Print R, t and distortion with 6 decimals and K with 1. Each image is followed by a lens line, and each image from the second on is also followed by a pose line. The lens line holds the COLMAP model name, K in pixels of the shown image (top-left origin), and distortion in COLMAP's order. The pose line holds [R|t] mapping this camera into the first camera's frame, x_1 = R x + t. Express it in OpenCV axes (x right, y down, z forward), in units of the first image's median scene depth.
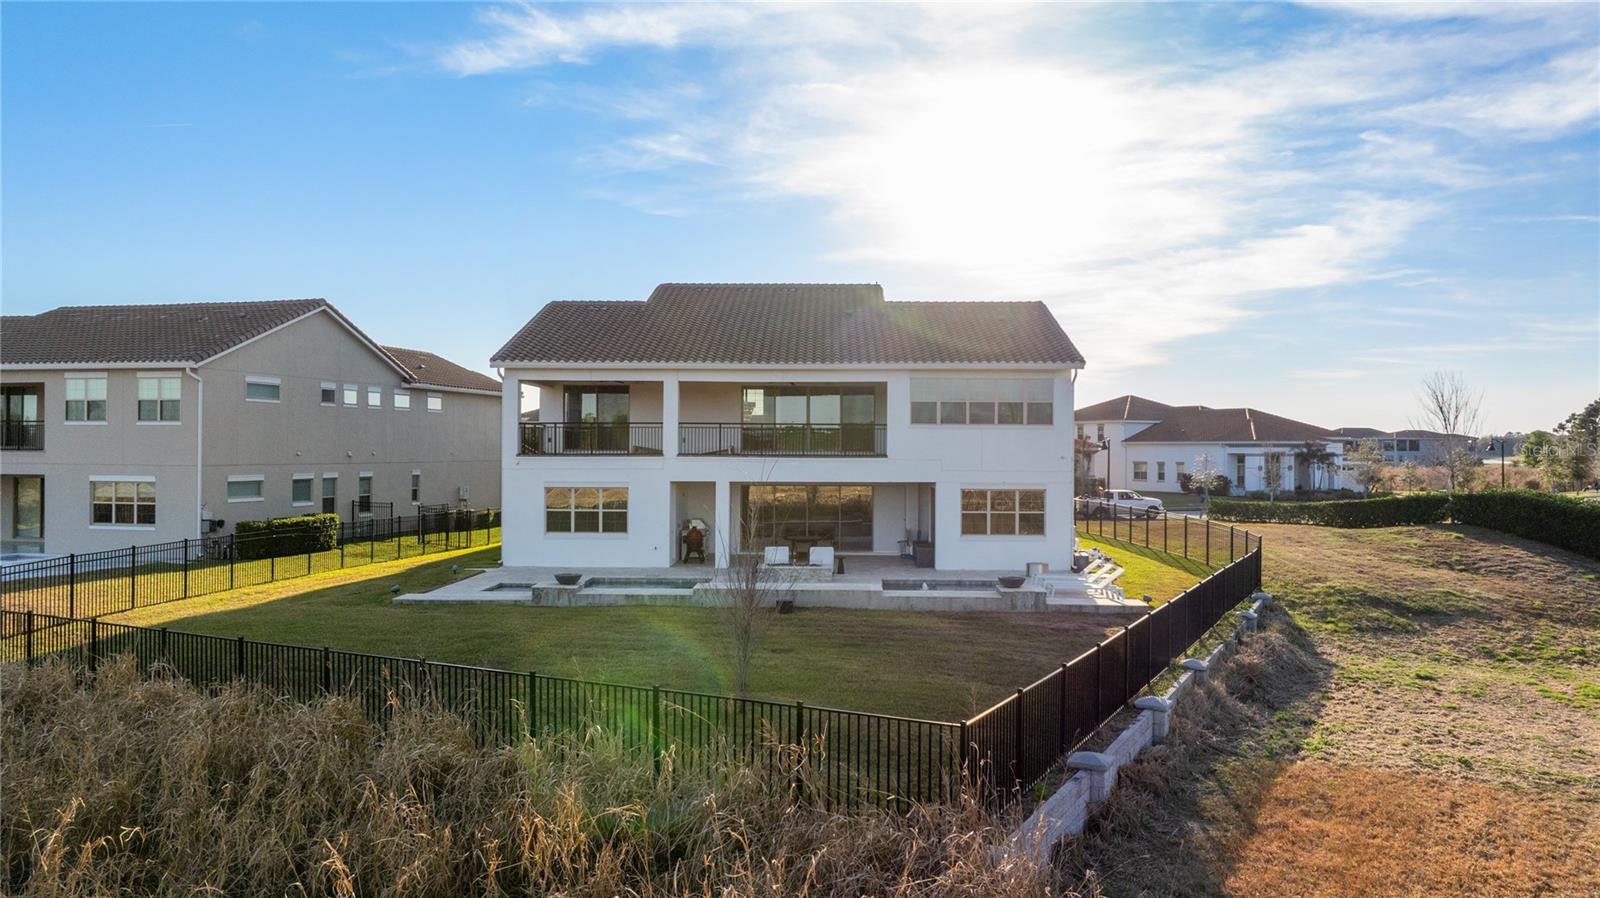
lens RADIAL K [[1132.1, 0, 799.5], [0, 1132.1, 437.7], [0, 0, 1]] dist [-0.027068, 0.002890]
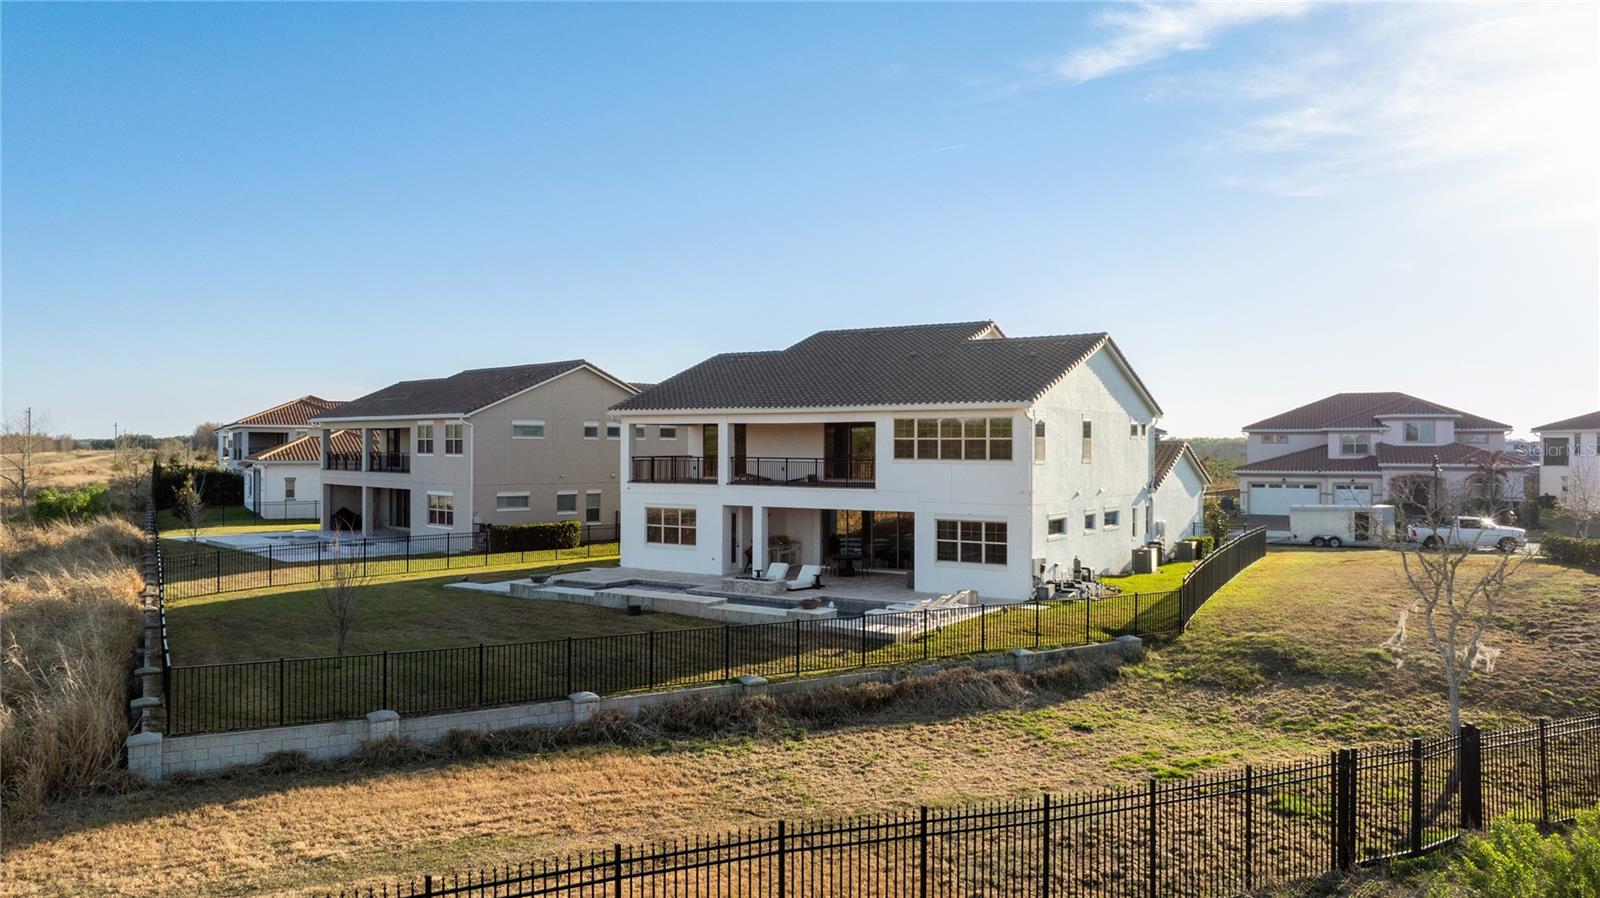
lens RADIAL K [[1132.1, 0, 799.1], [0, 1132.1, 458.4], [0, 0, 1]] dist [-0.027068, 0.002890]
pose [[0.847538, 0.003260, -0.530725, 0.510346], [0.006506, 0.999842, 0.016532, -0.026868], [0.530695, -0.017464, 0.847383, 0.004287]]
